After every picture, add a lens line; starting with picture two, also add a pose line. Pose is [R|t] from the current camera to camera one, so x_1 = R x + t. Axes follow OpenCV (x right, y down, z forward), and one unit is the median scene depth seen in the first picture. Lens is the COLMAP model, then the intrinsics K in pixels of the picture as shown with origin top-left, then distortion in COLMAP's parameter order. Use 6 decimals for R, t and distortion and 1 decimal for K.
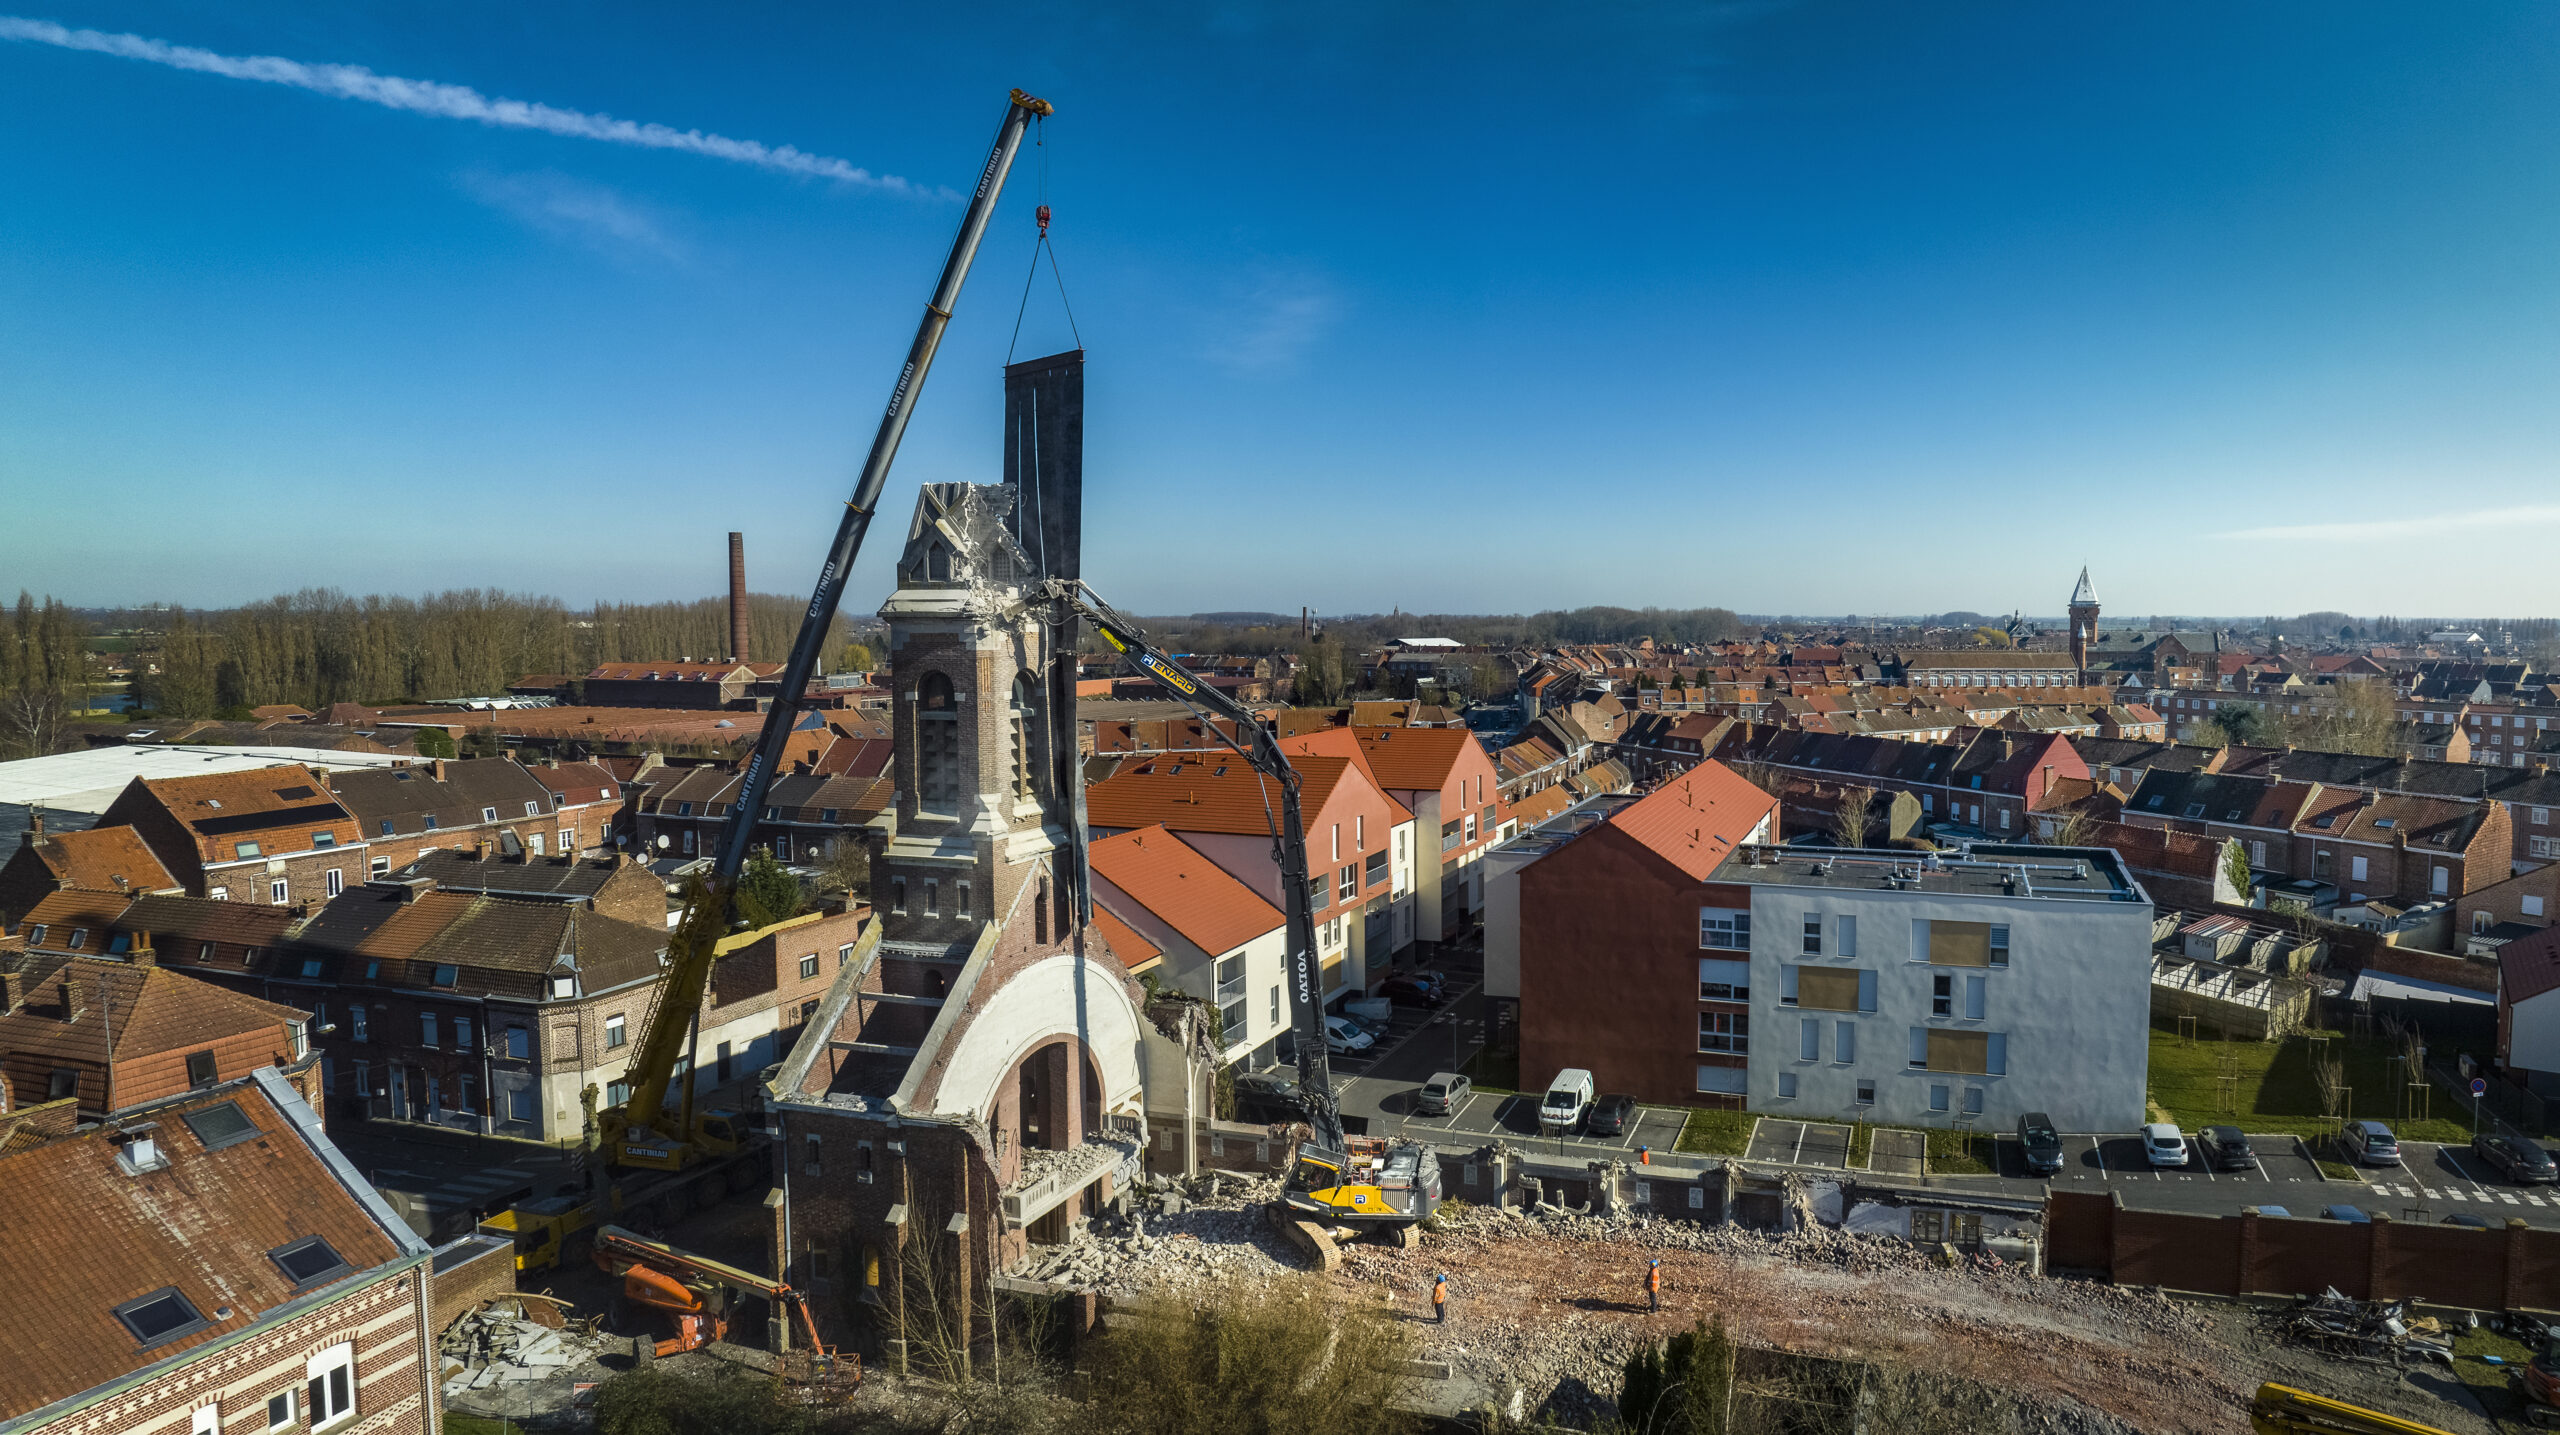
lens RADIAL K [[1374.9, 0, 1581.8], [0, 1374.9, 702.1], [0, 0, 1]] dist [0.001028, -0.011207]
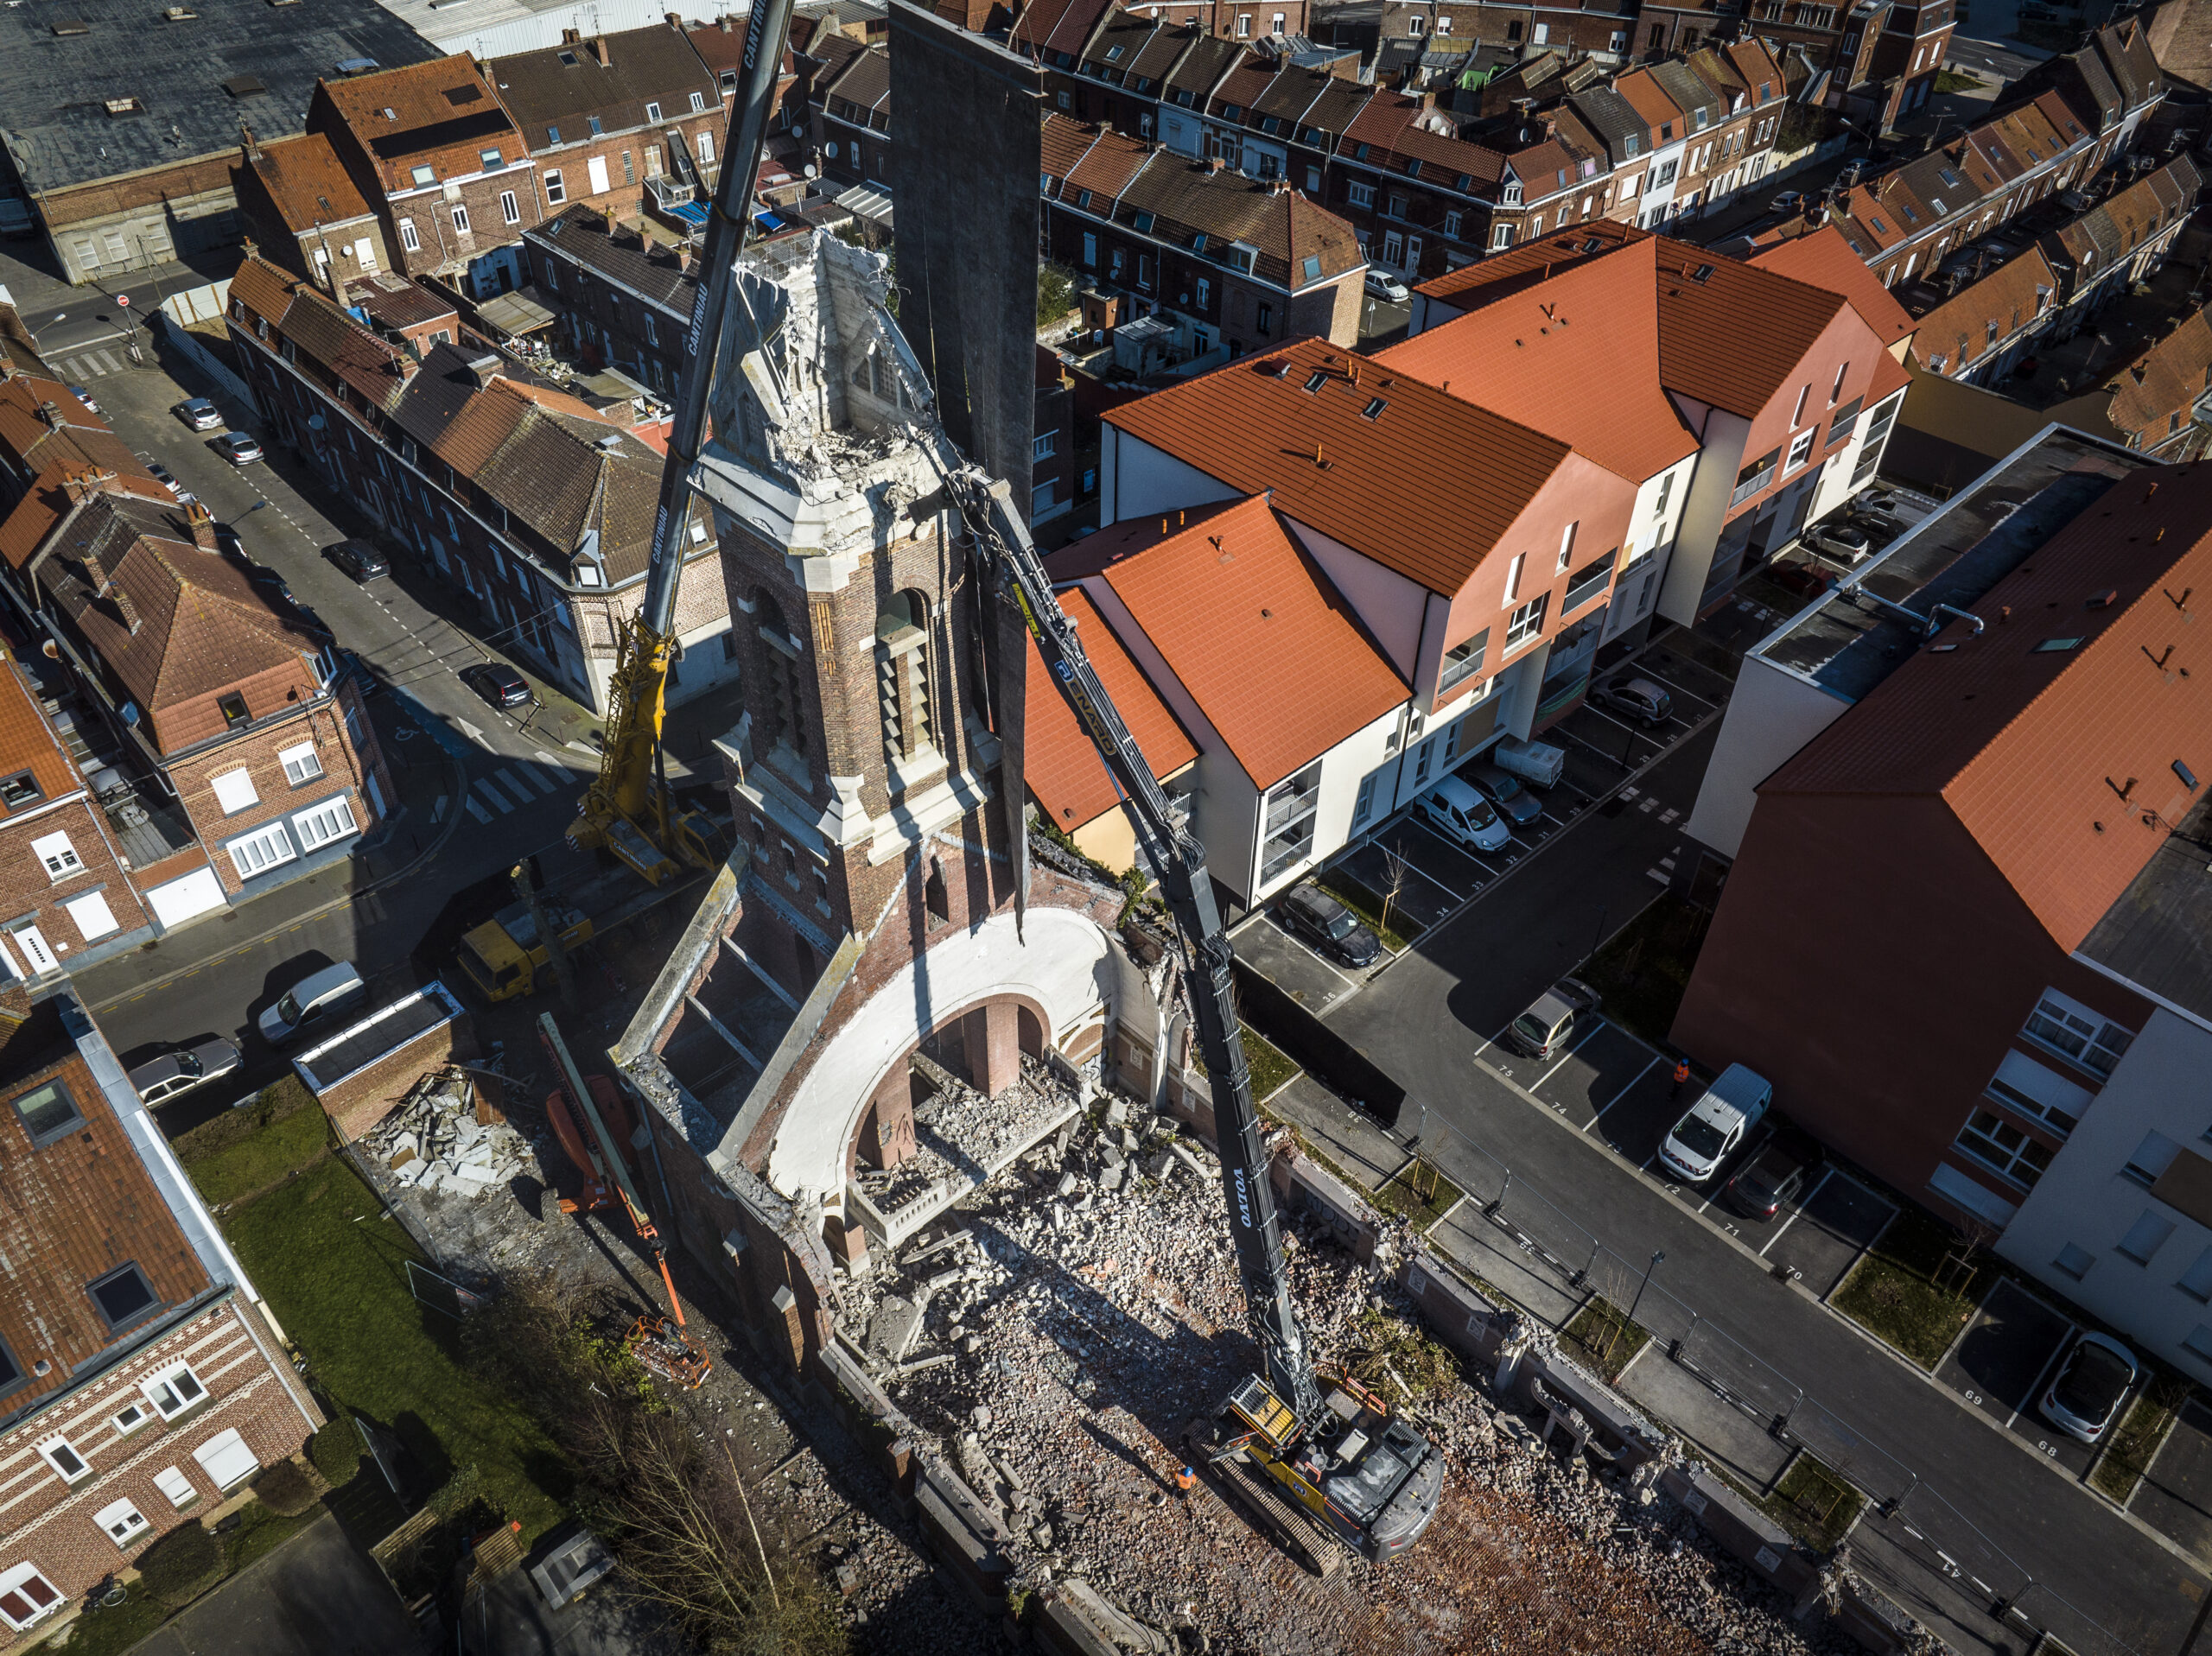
lens RADIAL K [[1552.8, 0, 1106.0], [0, 1552.8, 828.0], [0, 0, 1]] dist [-0.036913, 0.000266]
pose [[0.846071, 0.361731, -0.391554, -0.017590], [-0.044405, 0.779799, 0.624453, -0.260662], [0.531218, -0.510945, 0.675828, 0.376403]]
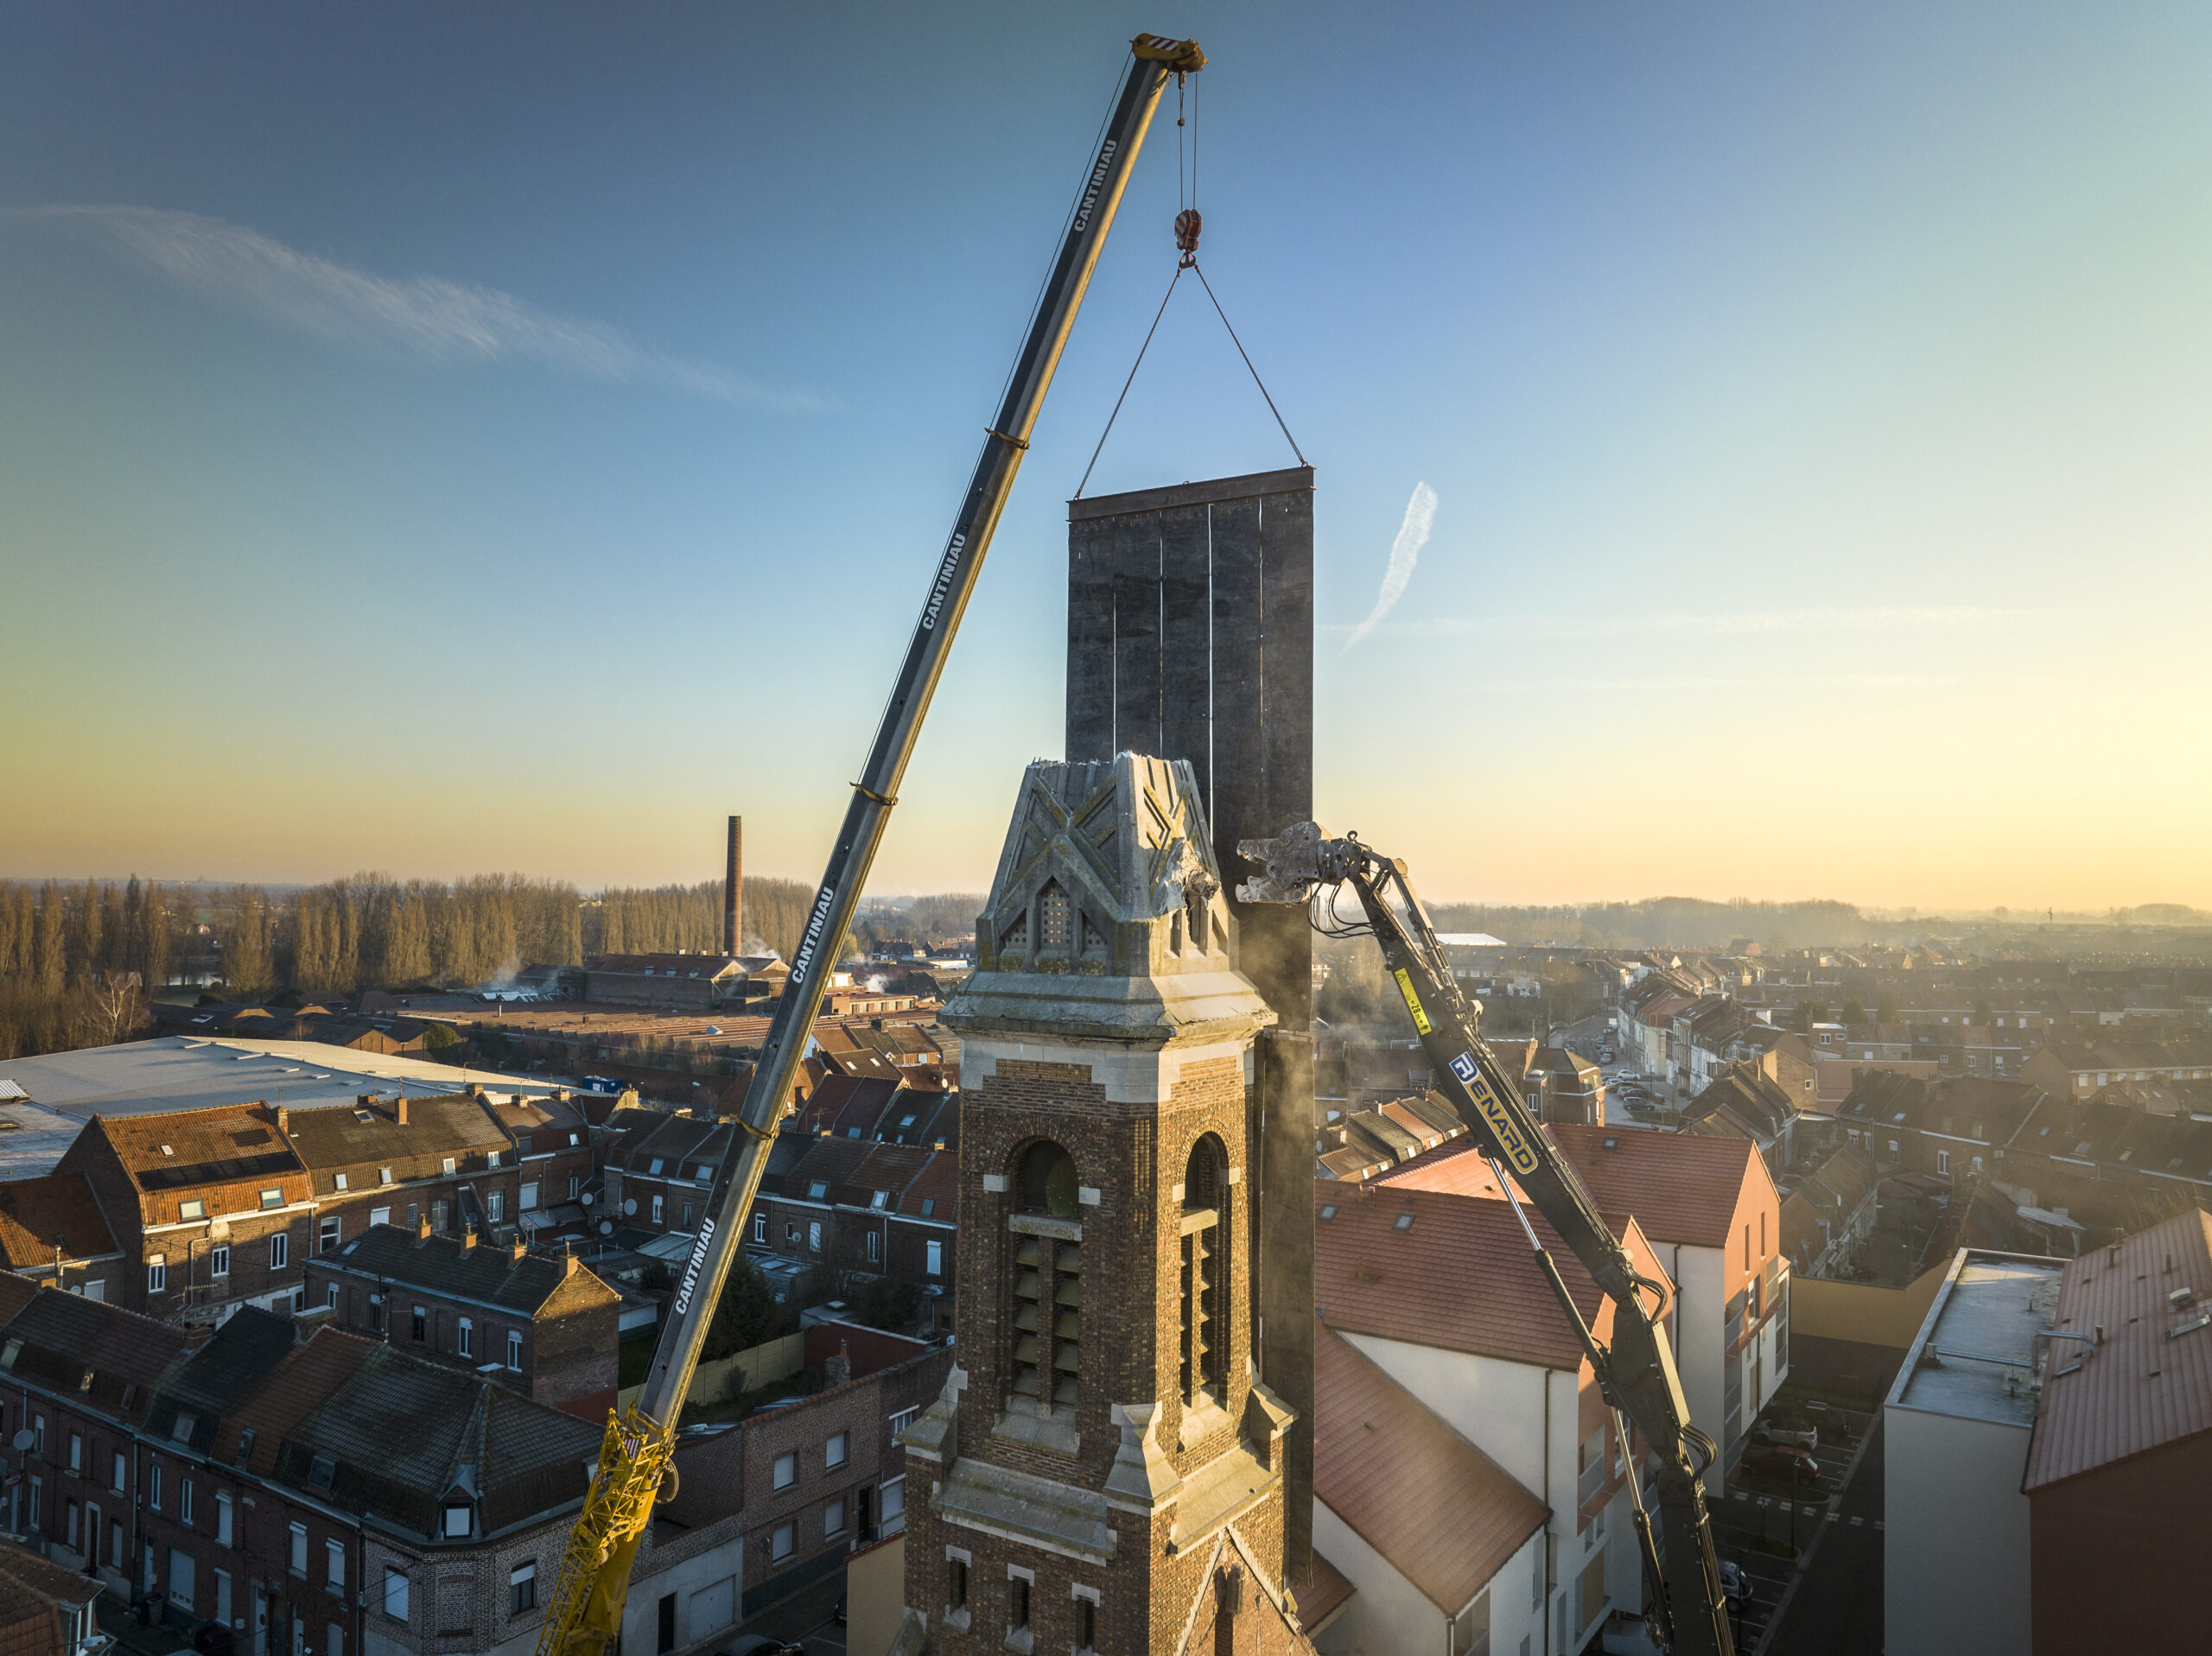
lens RADIAL K [[1563.3, 0, 1082.8], [0, 1563.3, 859.3], [0, 0, 1]] dist [-0.020473, -0.002201]
pose [[0.945383, 0.002295, -0.325953, -0.185981], [-0.031047, 0.996063, -0.083035, -0.051837], [0.324479, 0.088620, 0.941732, 0.317212]]
